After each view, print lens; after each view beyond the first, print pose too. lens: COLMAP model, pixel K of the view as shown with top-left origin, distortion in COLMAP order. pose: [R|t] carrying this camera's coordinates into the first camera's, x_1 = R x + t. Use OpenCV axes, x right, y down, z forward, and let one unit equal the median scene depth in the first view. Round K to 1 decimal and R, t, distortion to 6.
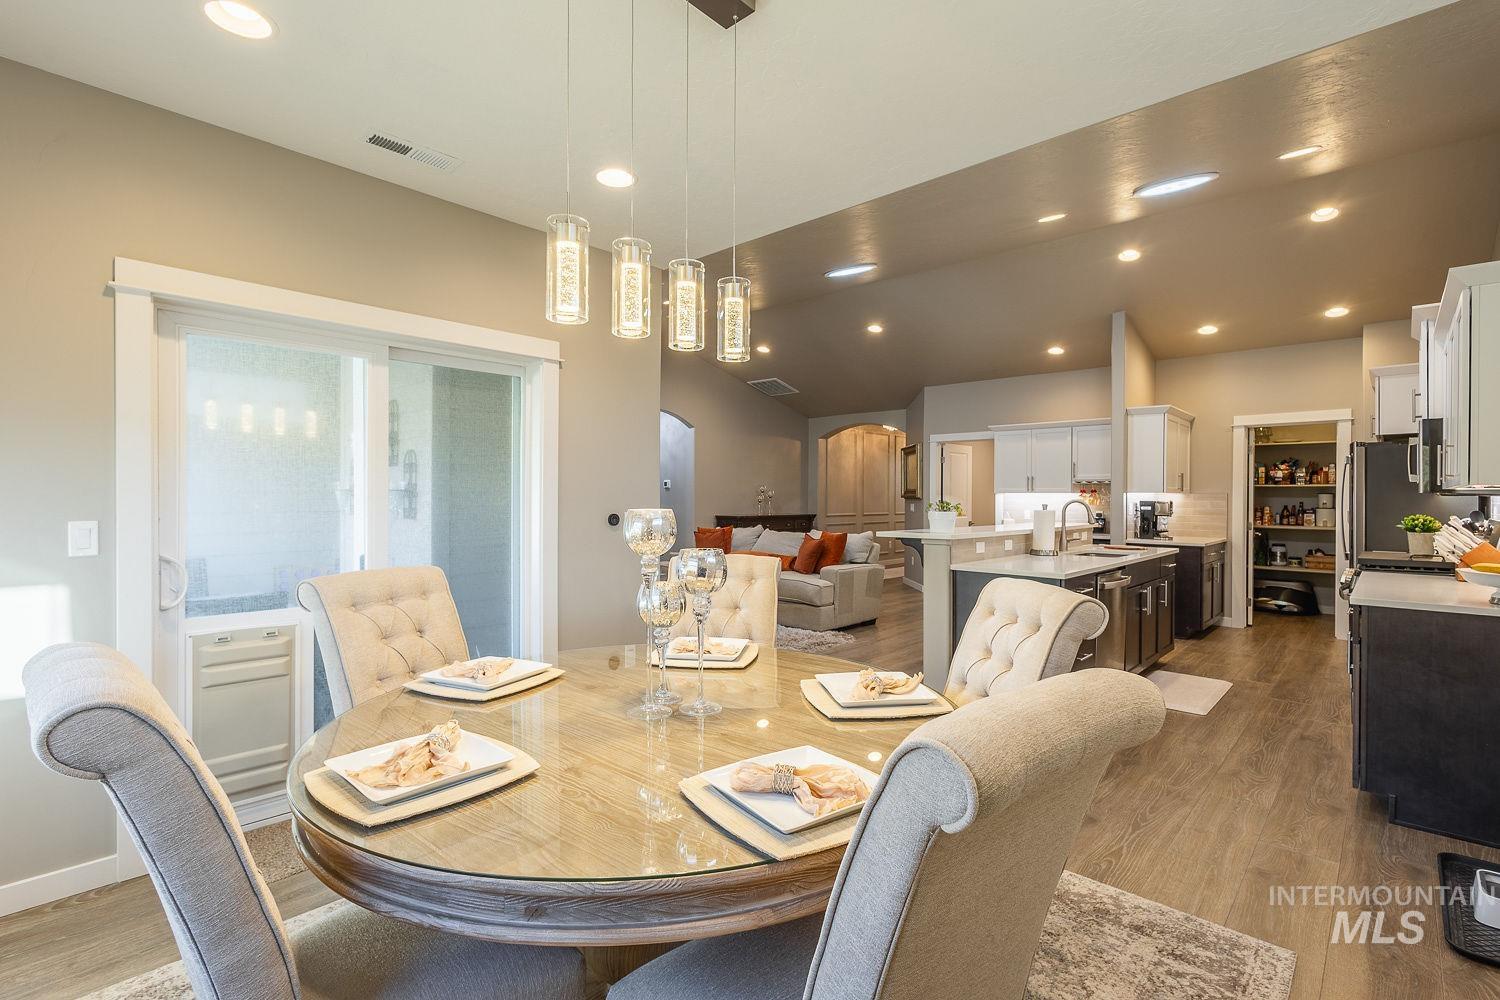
lens RADIAL K [[688.3, 0, 750.0], [0, 688.3, 500.0], [0, 0, 1]] dist [0.013728, -0.006050]
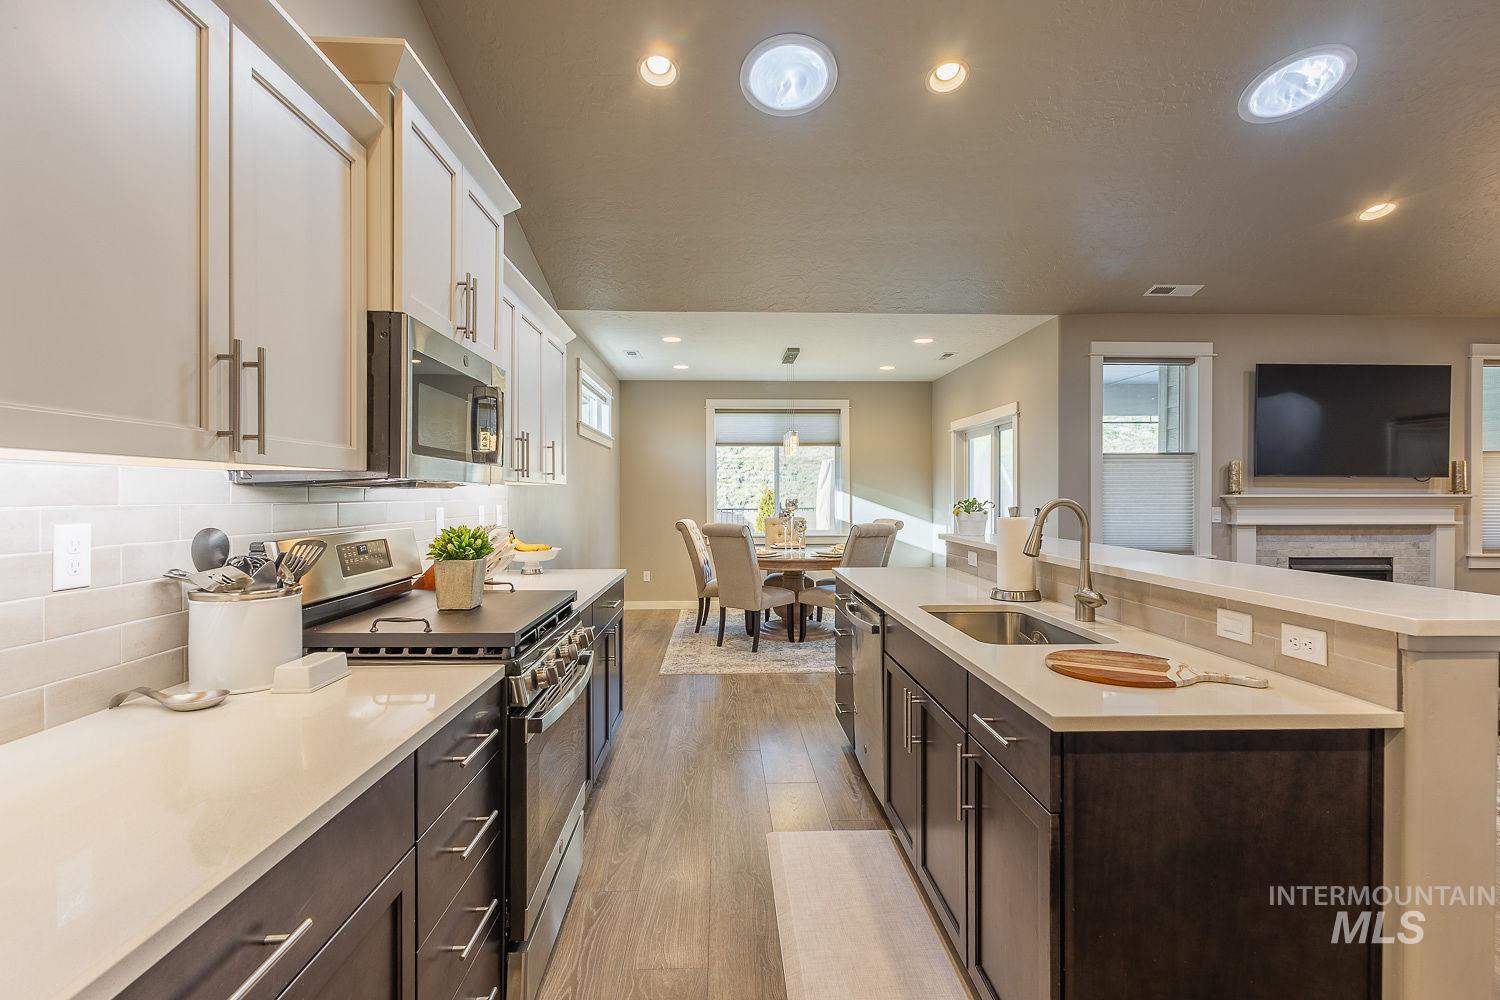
lens RADIAL K [[688.3, 0, 750.0], [0, 688.3, 500.0], [0, 0, 1]] dist [0.013728, -0.006050]
pose [[-0.702507, -0.001335, -0.711676, 0.521492], [-0.007702, 0.999954, 0.005728, 0.000069], [0.711636, 0.009505, -0.702485, 0.666132]]
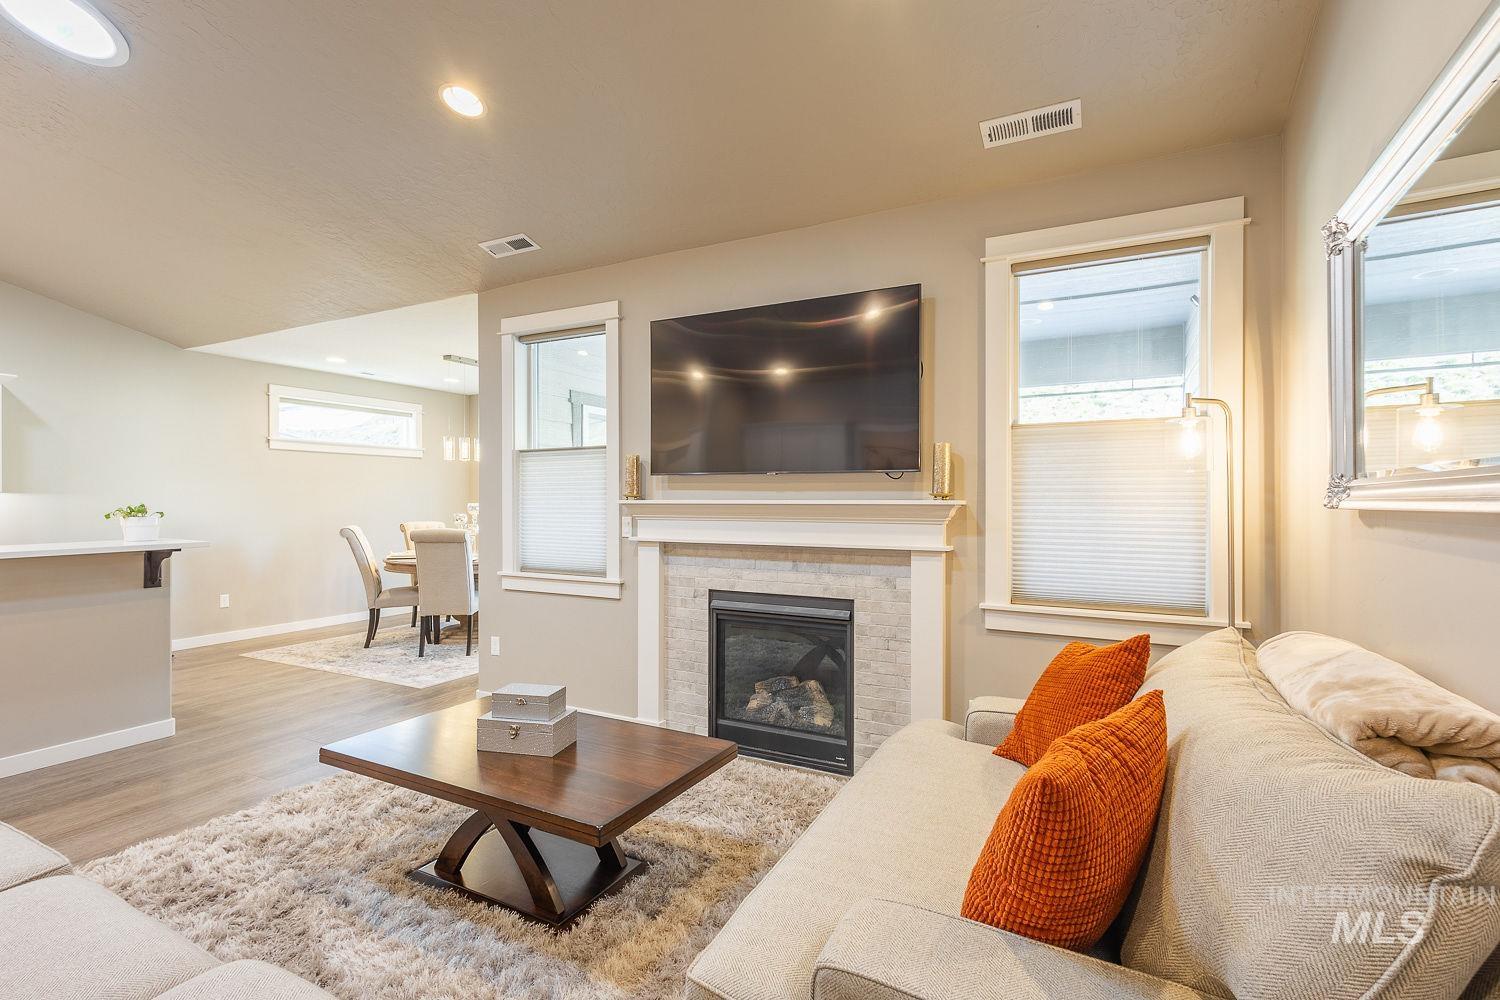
lens RADIAL K [[705.6, 0, 750.0], [0, 705.6, 500.0], [0, 0, 1]] dist [0.013289, -0.000353]
pose [[-0.961993, -0.008004, -0.272957, -0.110888], [-0.008763, 0.999960, 0.001562, -0.005546], [0.272933, 0.003895, -0.962025, 0.984417]]
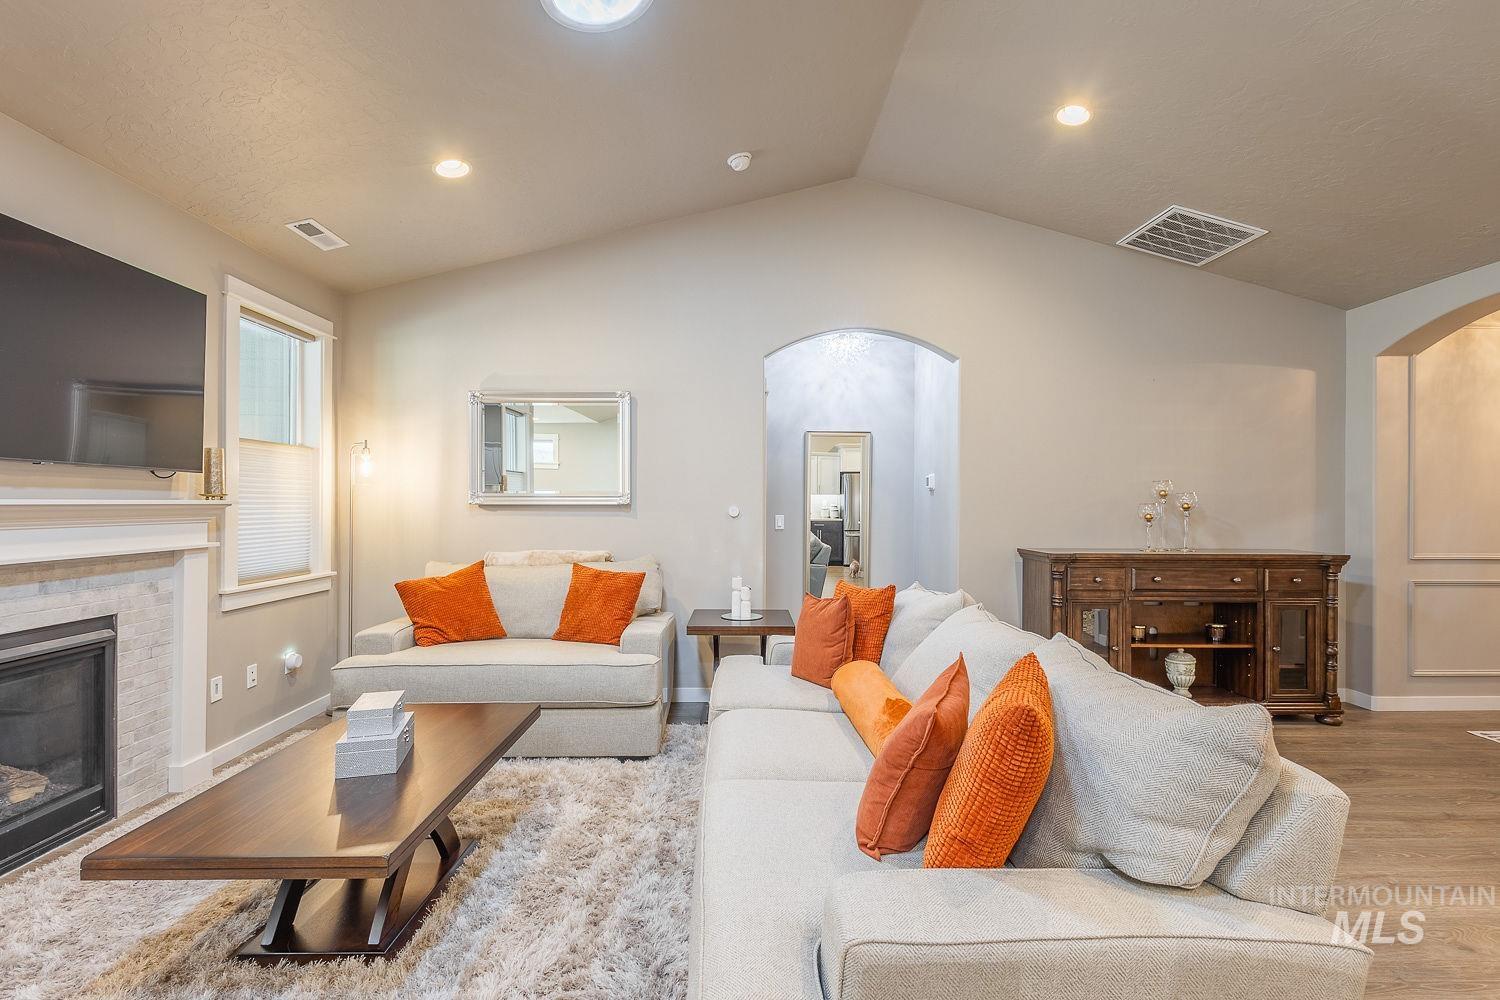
lens RADIAL K [[688.3, 0, 750.0], [0, 688.3, 500.0], [0, 0, 1]] dist [0.013728, -0.006050]
pose [[0.703989, -0.004485, -0.710196, 0.165790], [-0.006180, 0.999904, -0.012441, -0.003173], [0.710184, 0.013147, 0.703894, 0.623676]]
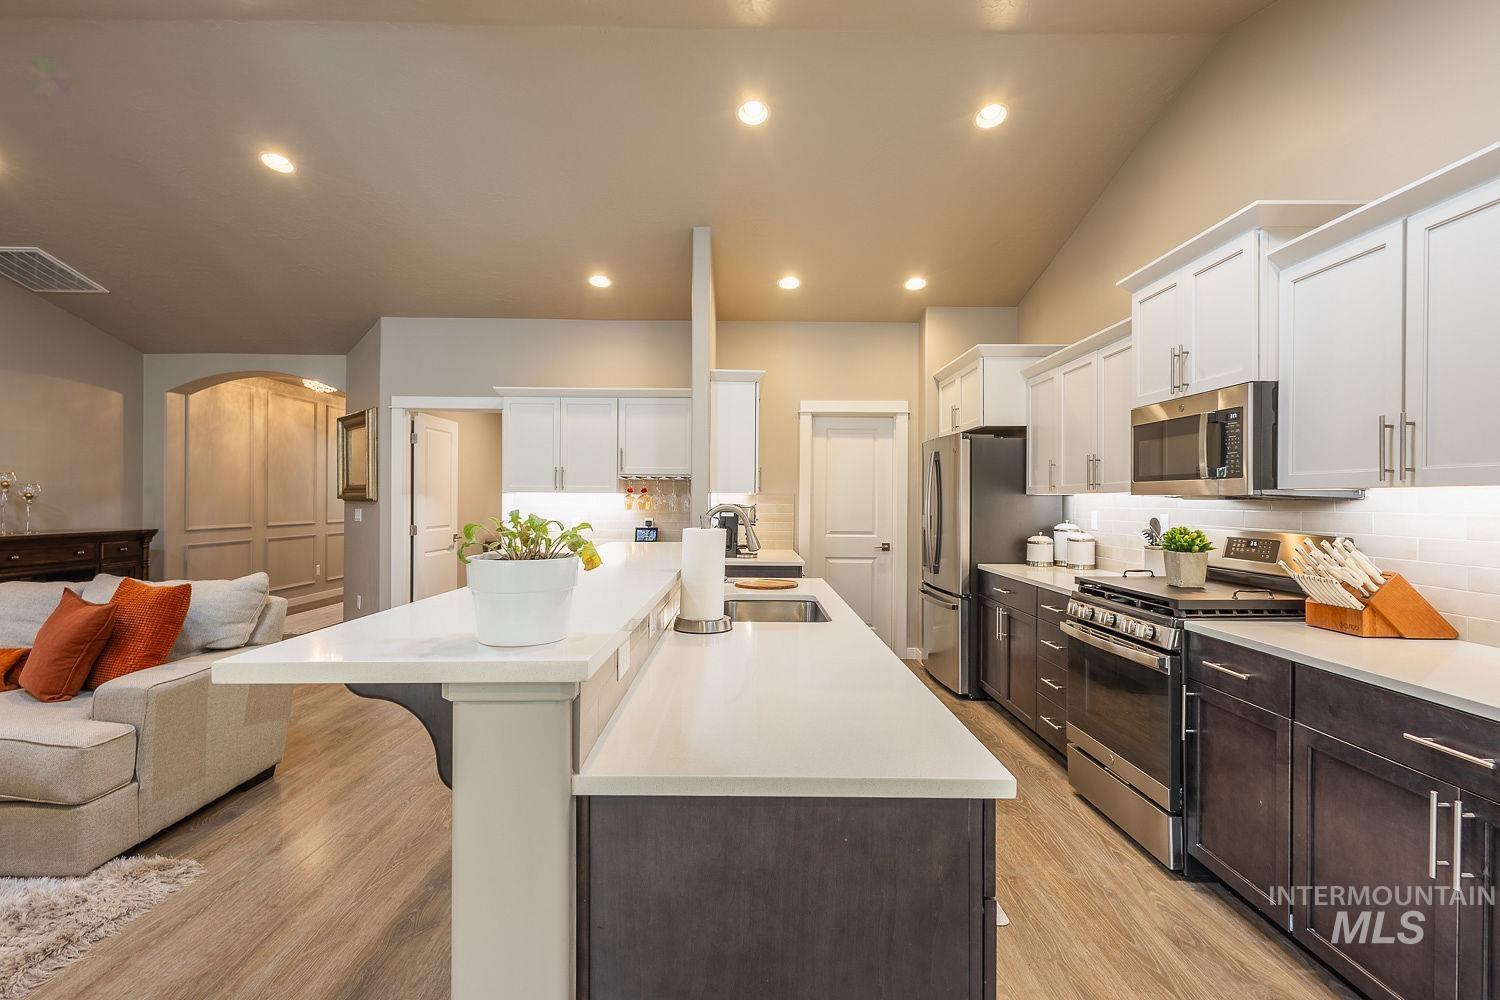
lens RADIAL K [[688.3, 0, 750.0], [0, 688.3, 500.0], [0, 0, 1]] dist [0.013728, -0.006050]
pose [[0.727927, -0.000775, 0.685654, 0.076219], [0.000993, 1.000000, 0.000077, -0.002337], [-0.685654, 0.000625, 0.727927, 0.352349]]
